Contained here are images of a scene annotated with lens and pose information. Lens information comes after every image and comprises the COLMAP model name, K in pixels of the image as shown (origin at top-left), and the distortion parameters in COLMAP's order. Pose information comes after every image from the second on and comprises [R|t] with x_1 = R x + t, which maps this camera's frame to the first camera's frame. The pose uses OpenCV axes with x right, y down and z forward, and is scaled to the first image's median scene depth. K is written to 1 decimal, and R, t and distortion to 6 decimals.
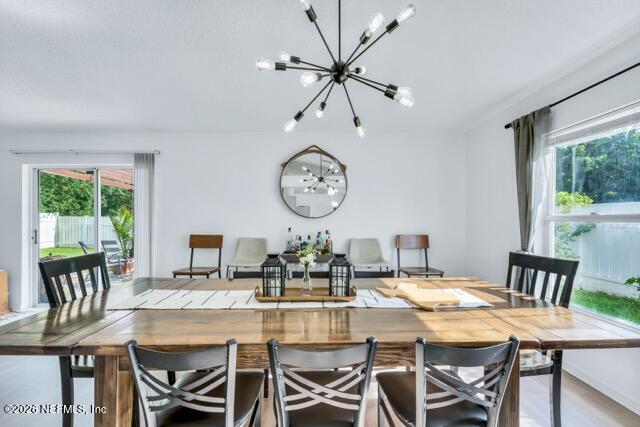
lens RADIAL K [[261.6, 0, 318.2], [0, 261.6, 218.3], [0, 0, 1]] dist [-0.003908, -0.000130]
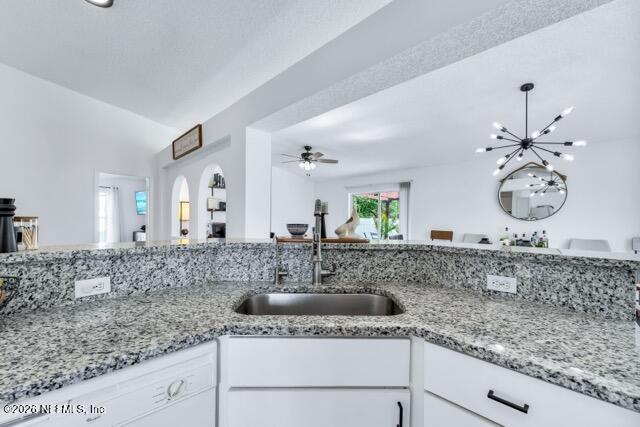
lens RADIAL K [[261.6, 0, 318.2], [0, 261.6, 218.3], [0, 0, 1]] dist [-0.003908, -0.000130]
pose [[0.699351, 0.003190, -0.714771, 0.171919], [-0.005651, 0.999983, -0.001066, -0.004676], [0.714756, 0.004785, 0.699358, -0.626222]]
